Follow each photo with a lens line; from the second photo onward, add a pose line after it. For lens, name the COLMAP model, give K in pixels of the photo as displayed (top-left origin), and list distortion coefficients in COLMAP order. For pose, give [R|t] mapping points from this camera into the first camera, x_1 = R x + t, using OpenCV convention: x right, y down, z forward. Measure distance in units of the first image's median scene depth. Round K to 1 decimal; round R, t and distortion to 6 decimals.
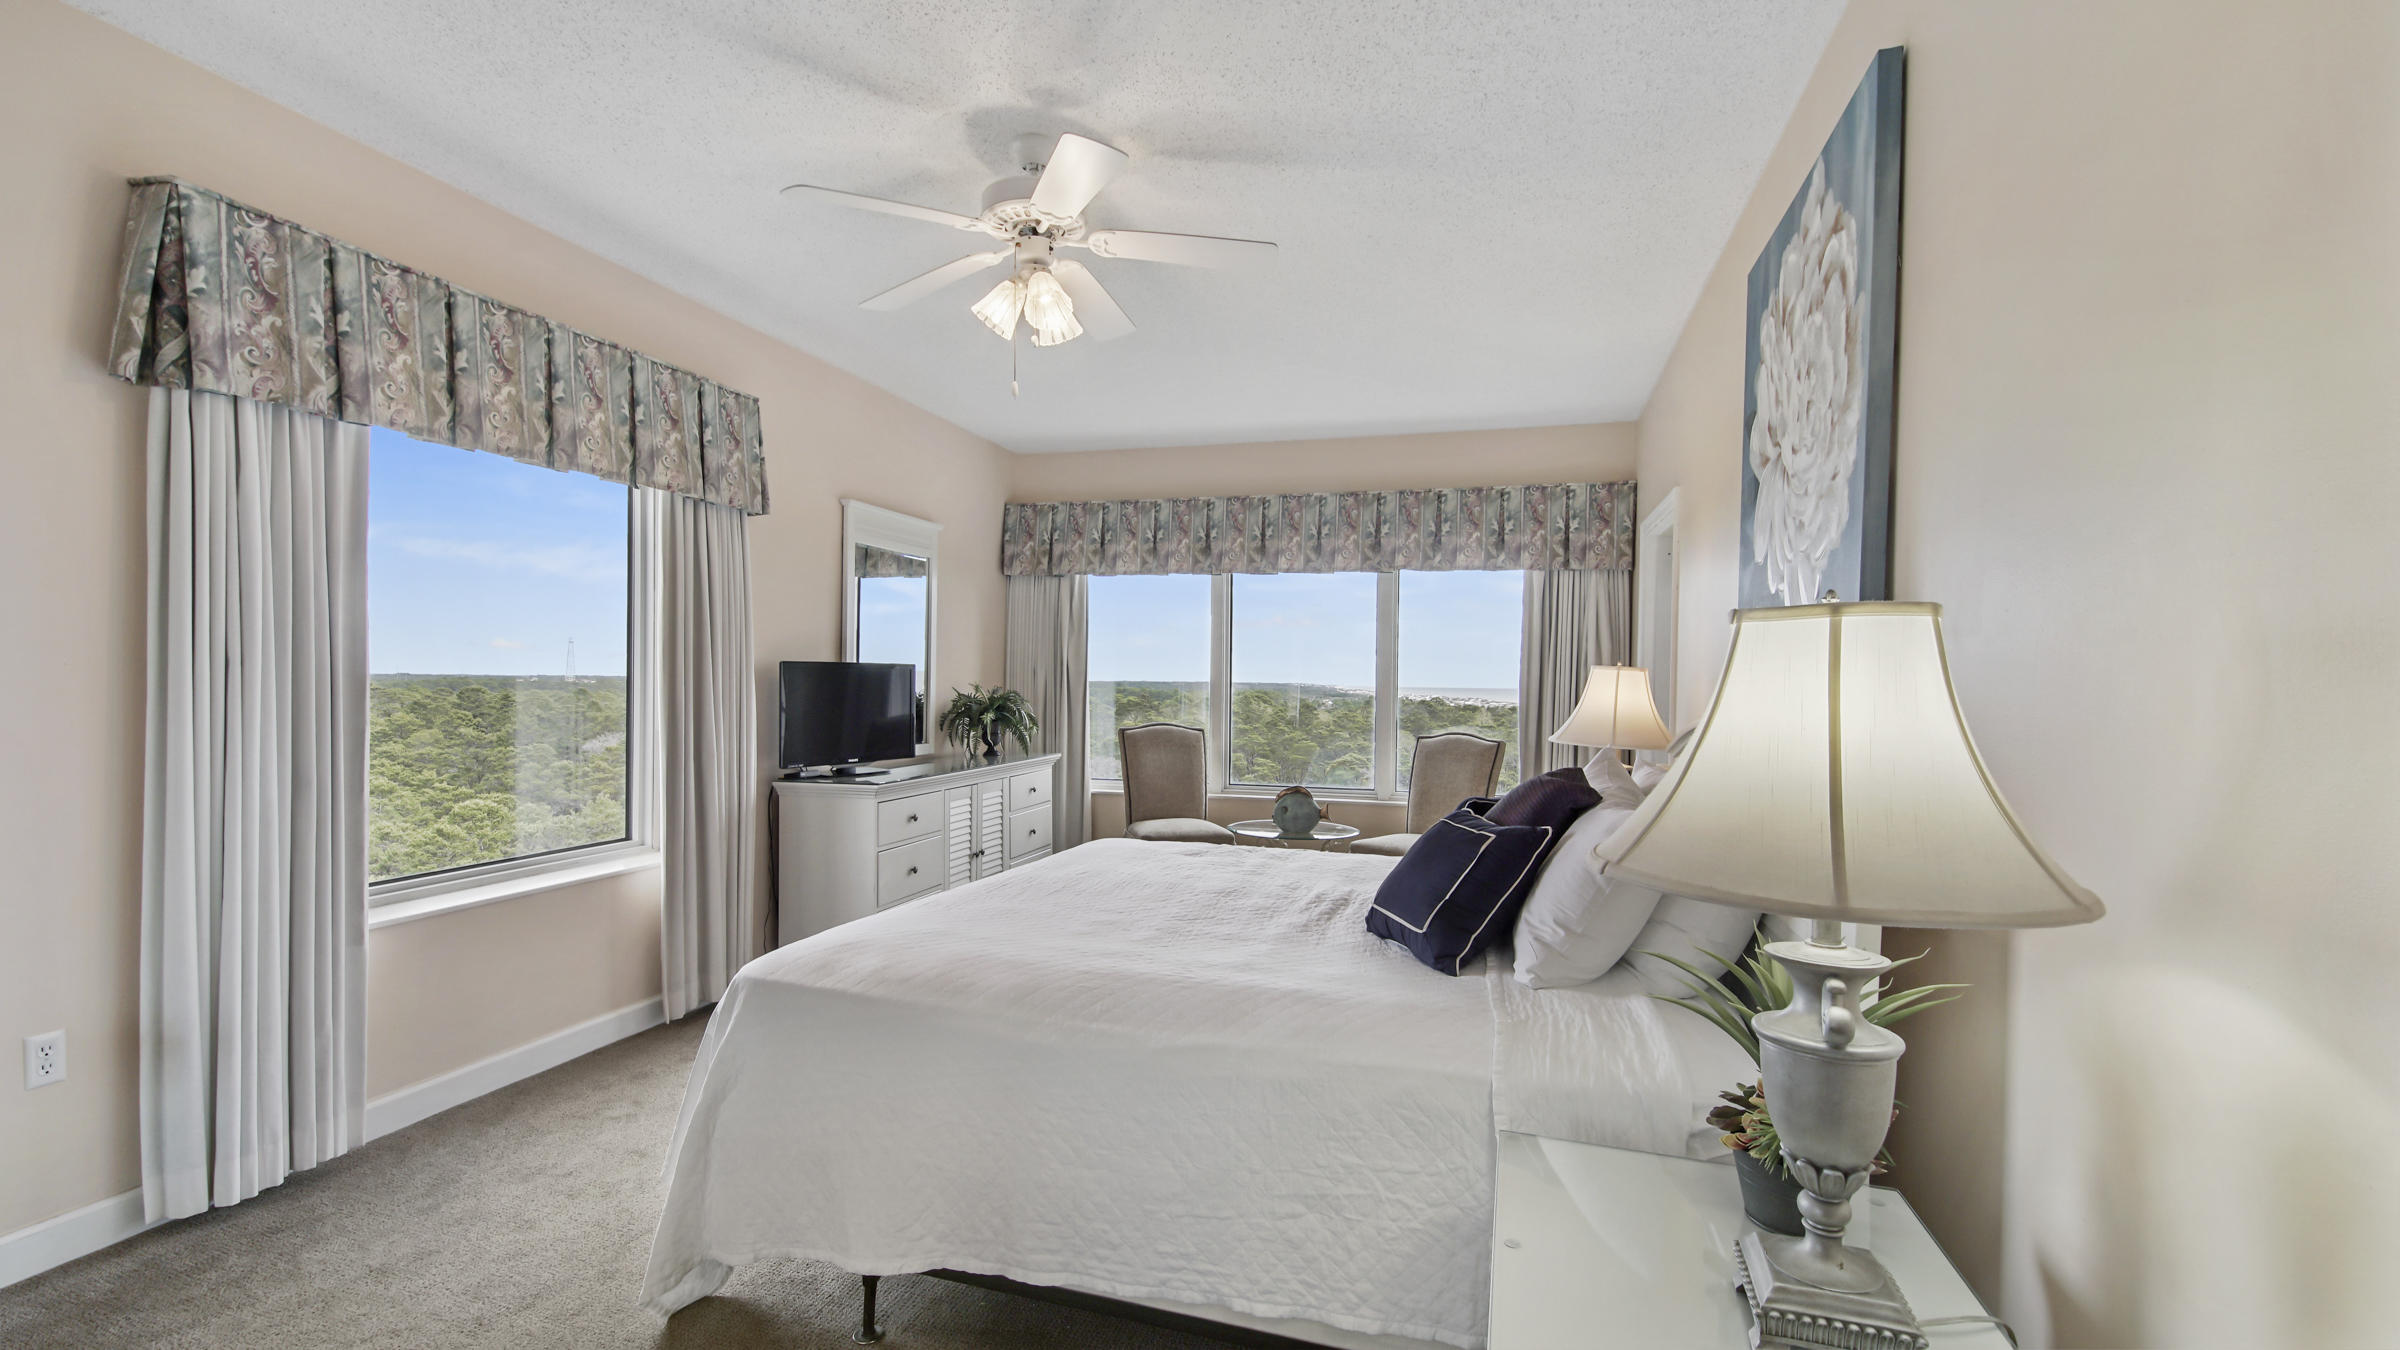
lens RADIAL K [[1068.6, 0, 1212.3], [0, 1068.6, 695.0], [0, 0, 1]] dist [0.029053, -0.017276]
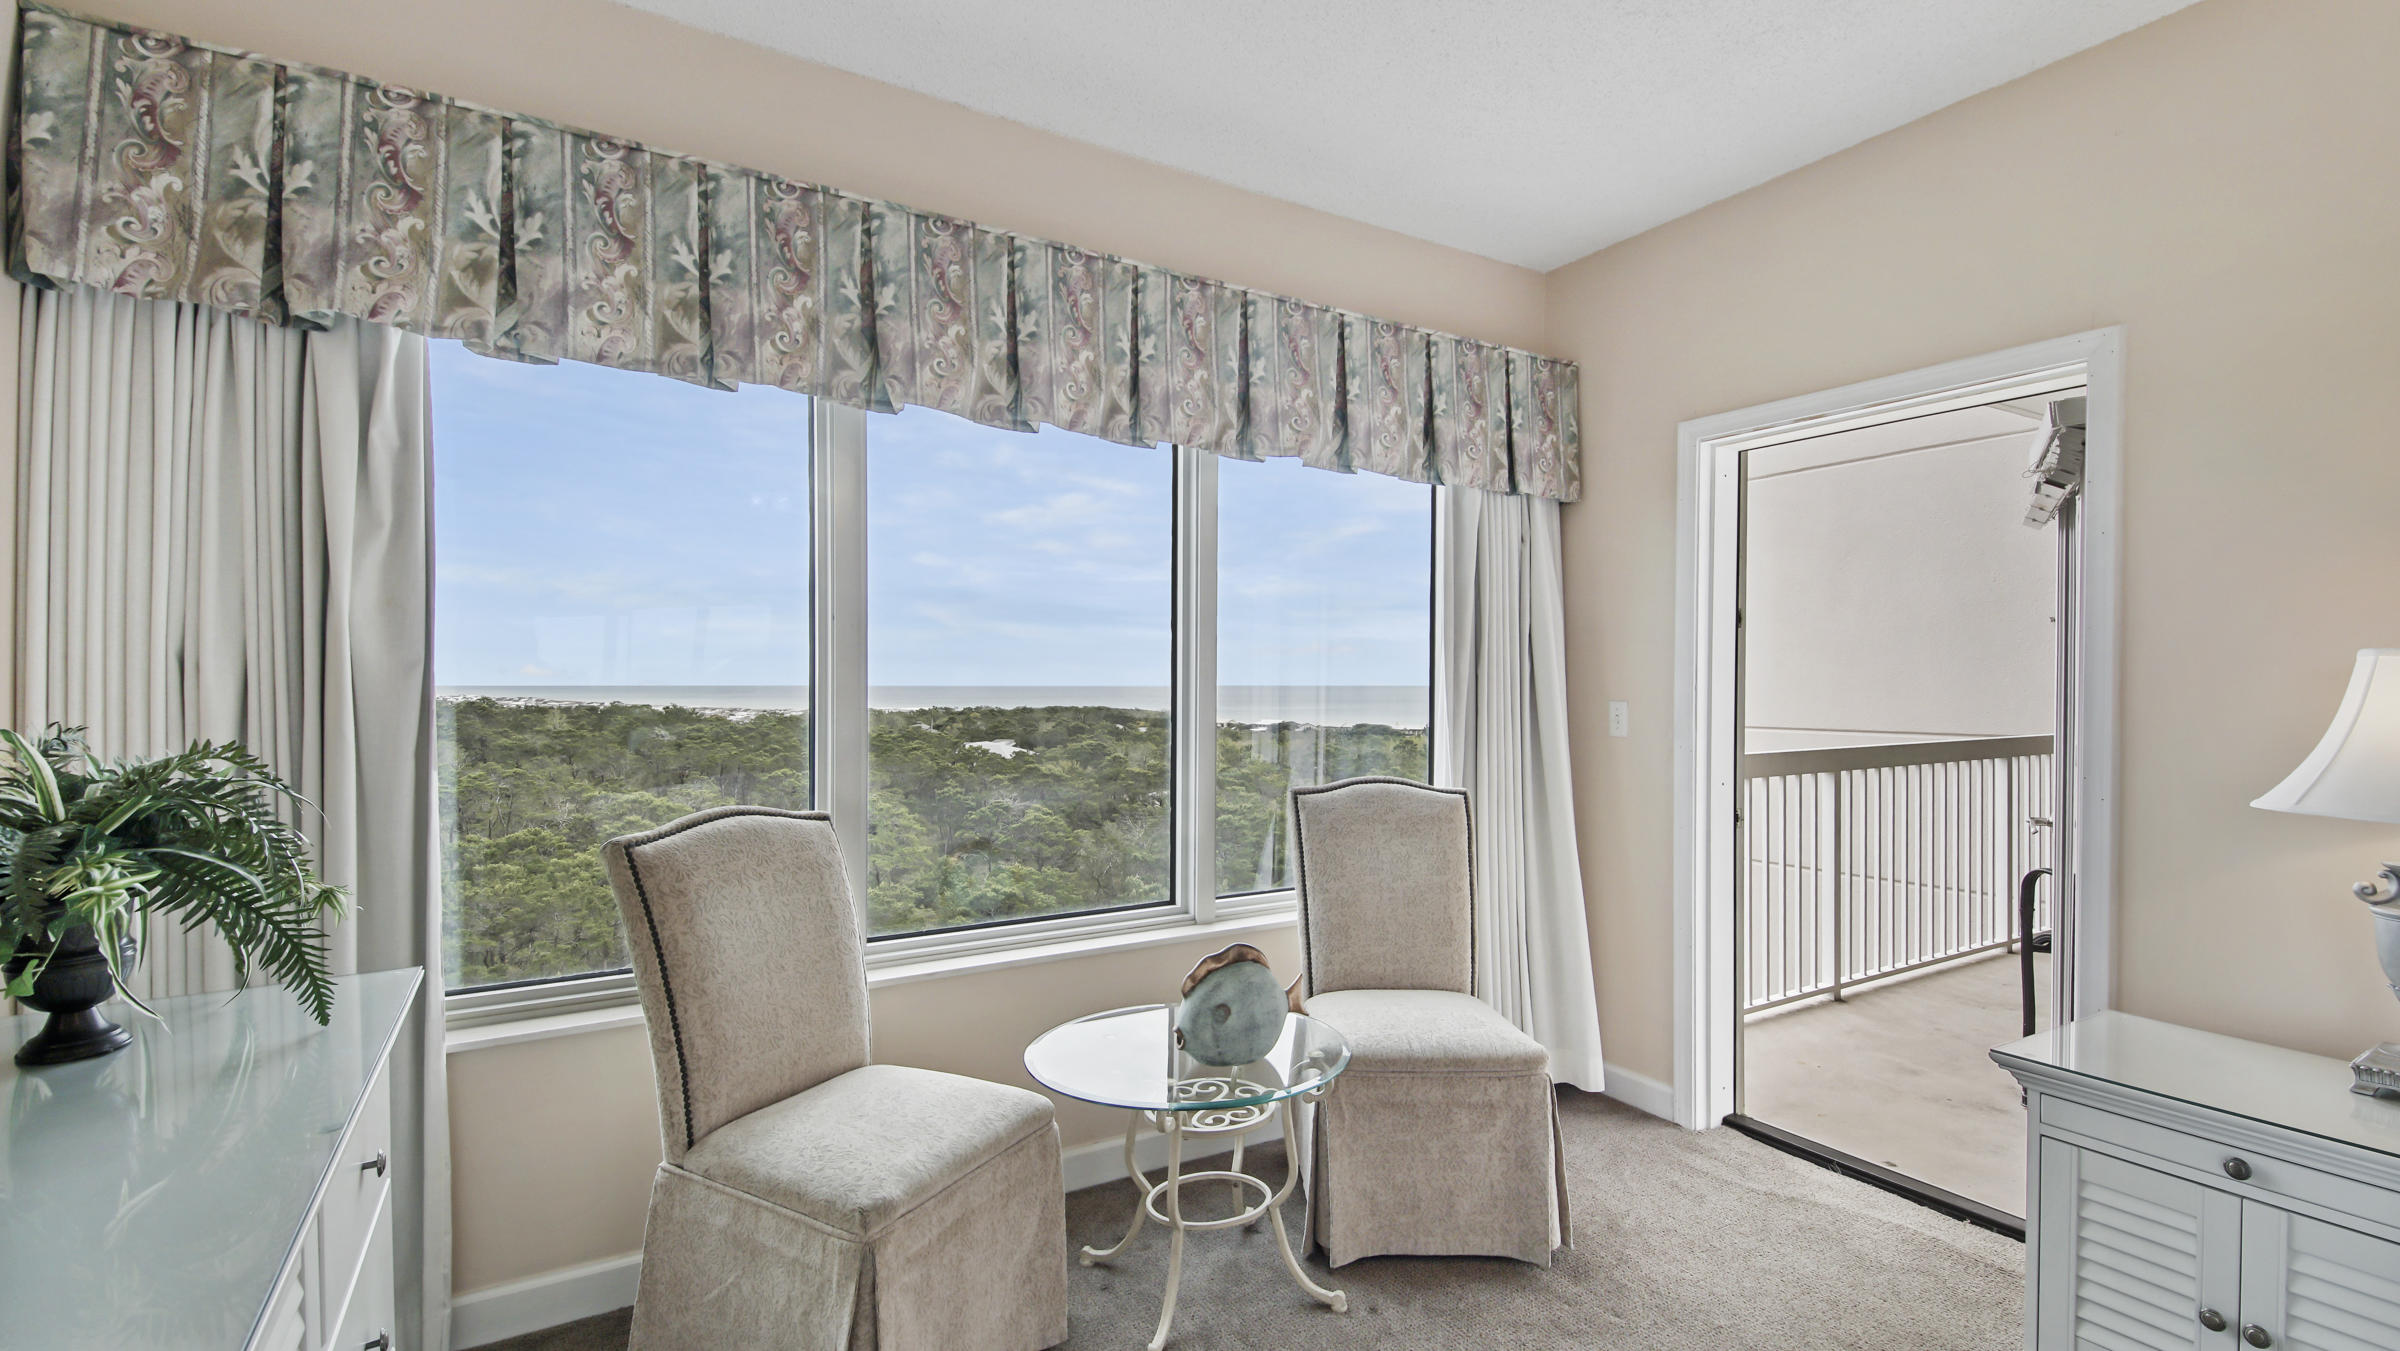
lens RADIAL K [[1068.6, 0, 1214.6], [0, 1068.6, 678.1], [0, 0, 1]] dist [0.029053, -0.017276]
pose [[0.679946, -0.008390, 0.733214, -0.210535], [0.016319, 0.999860, -0.003692, -0.013623], [-0.733081, 0.014476, 0.679988, 0.693853]]
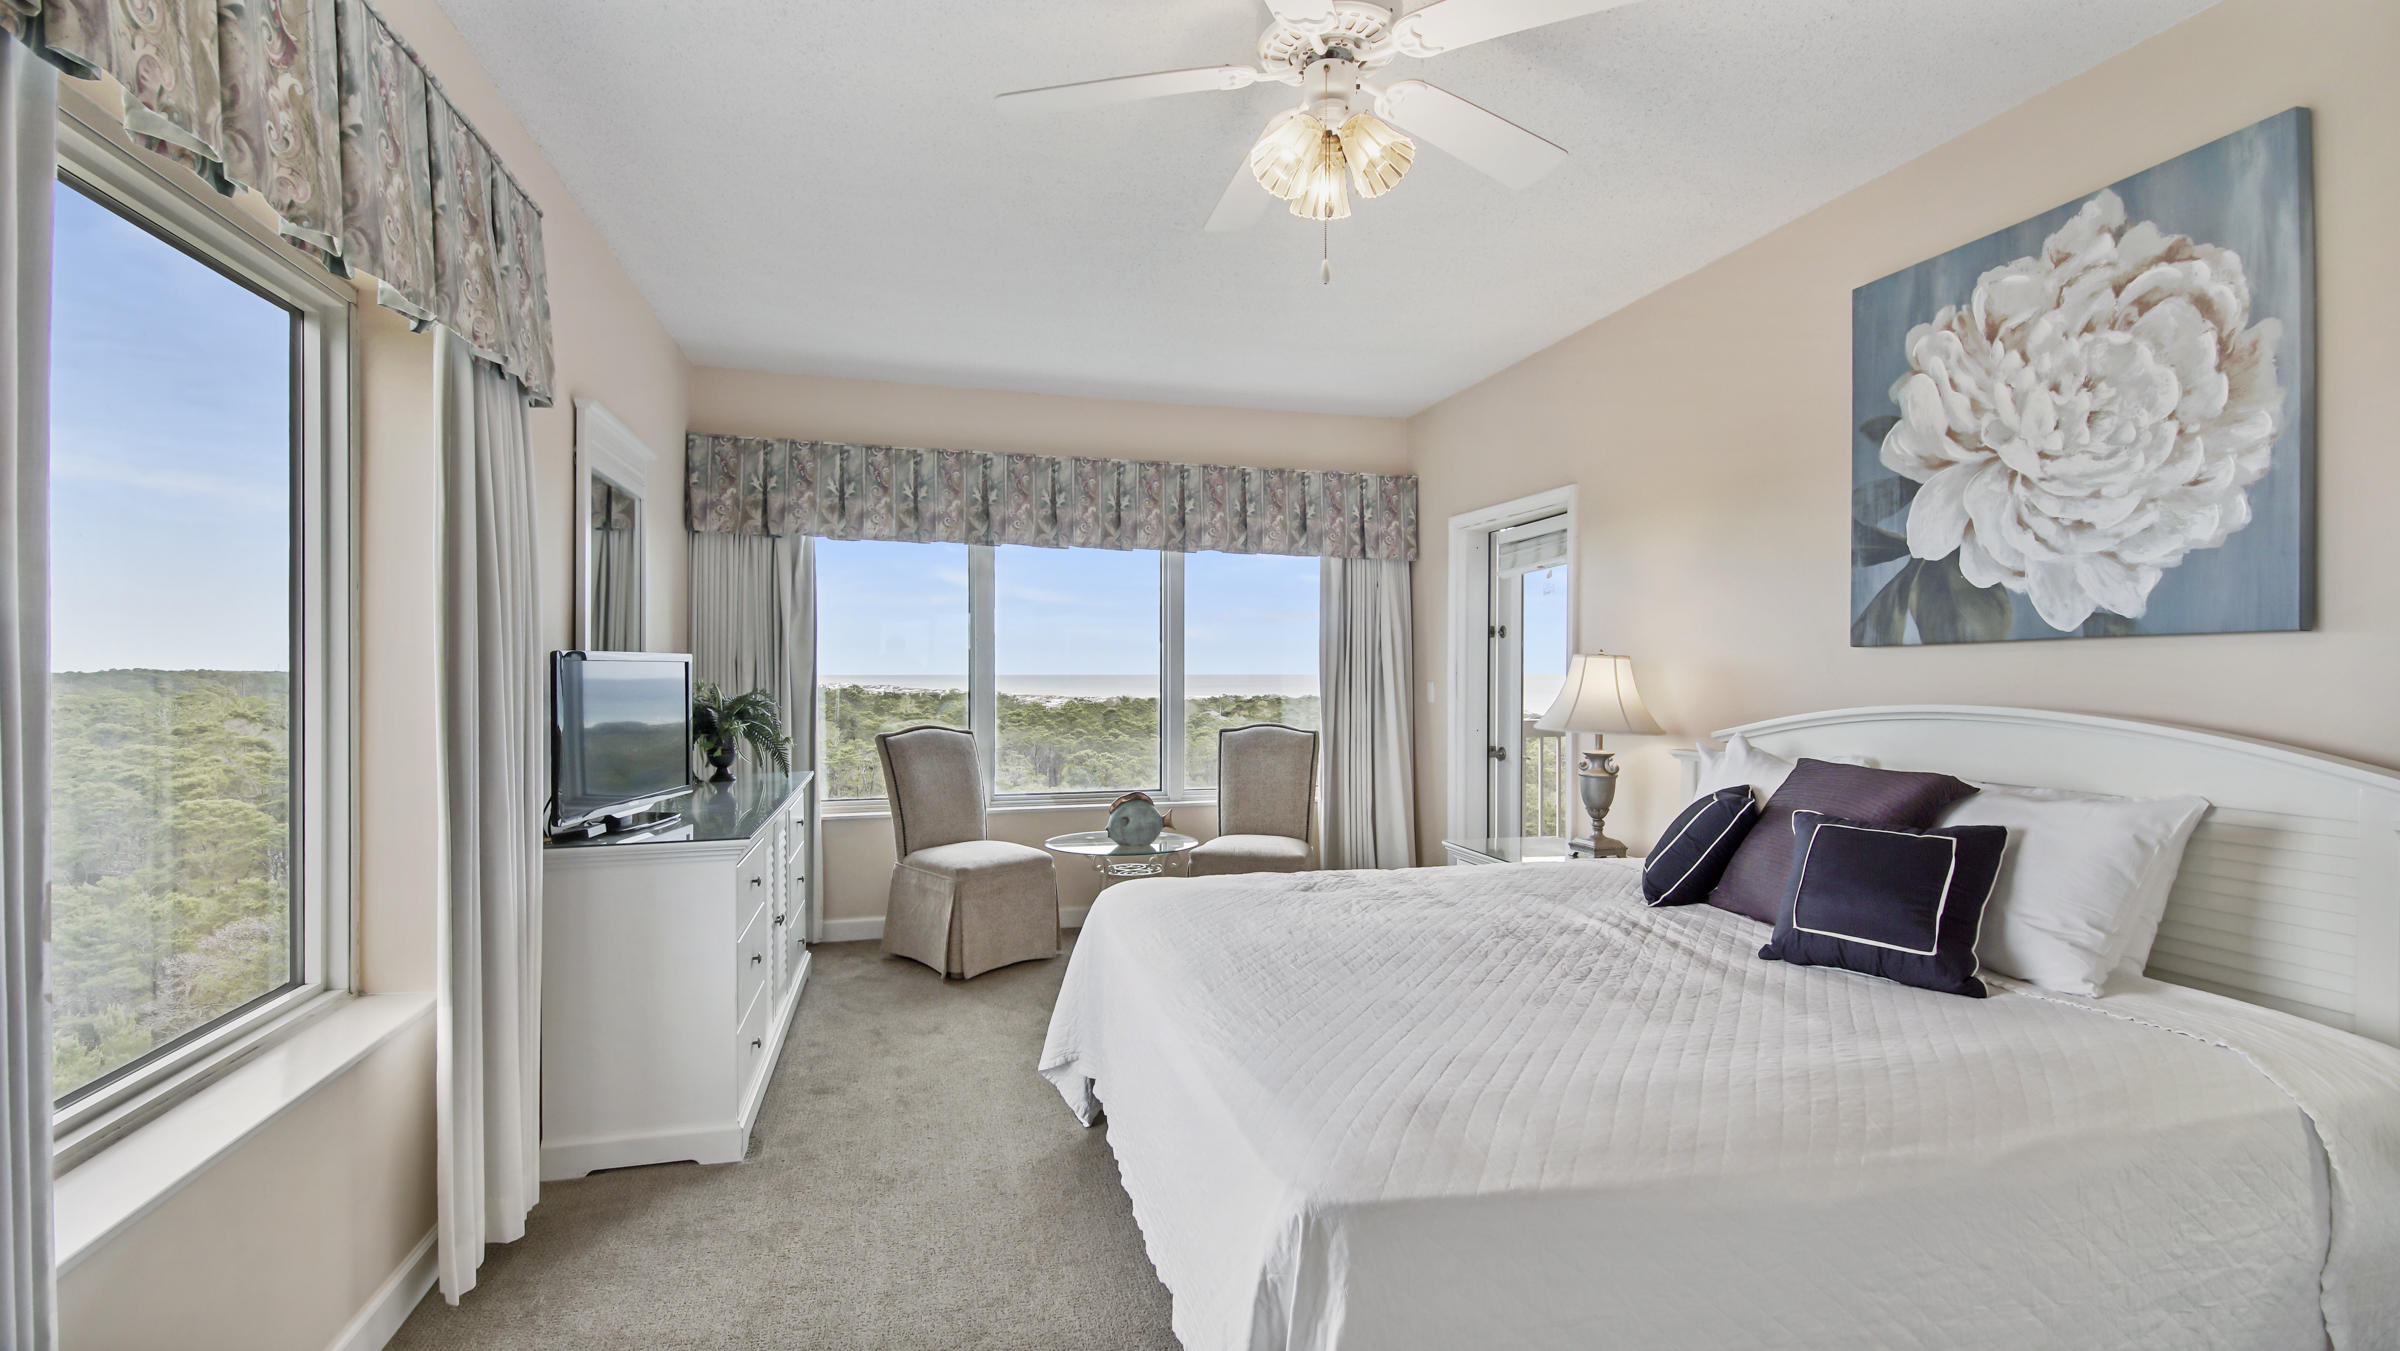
lens RADIAL K [[1068.6, 0, 1215.1], [0, 1068.6, 671.9], [0, 0, 1]] dist [0.029053, -0.017276]
pose [[0.851085, -0.011609, 0.524900, -0.306697], [0.016197, 0.999860, -0.004149, -0.008040], [-0.524778, 0.012033, 0.851154, 0.211639]]
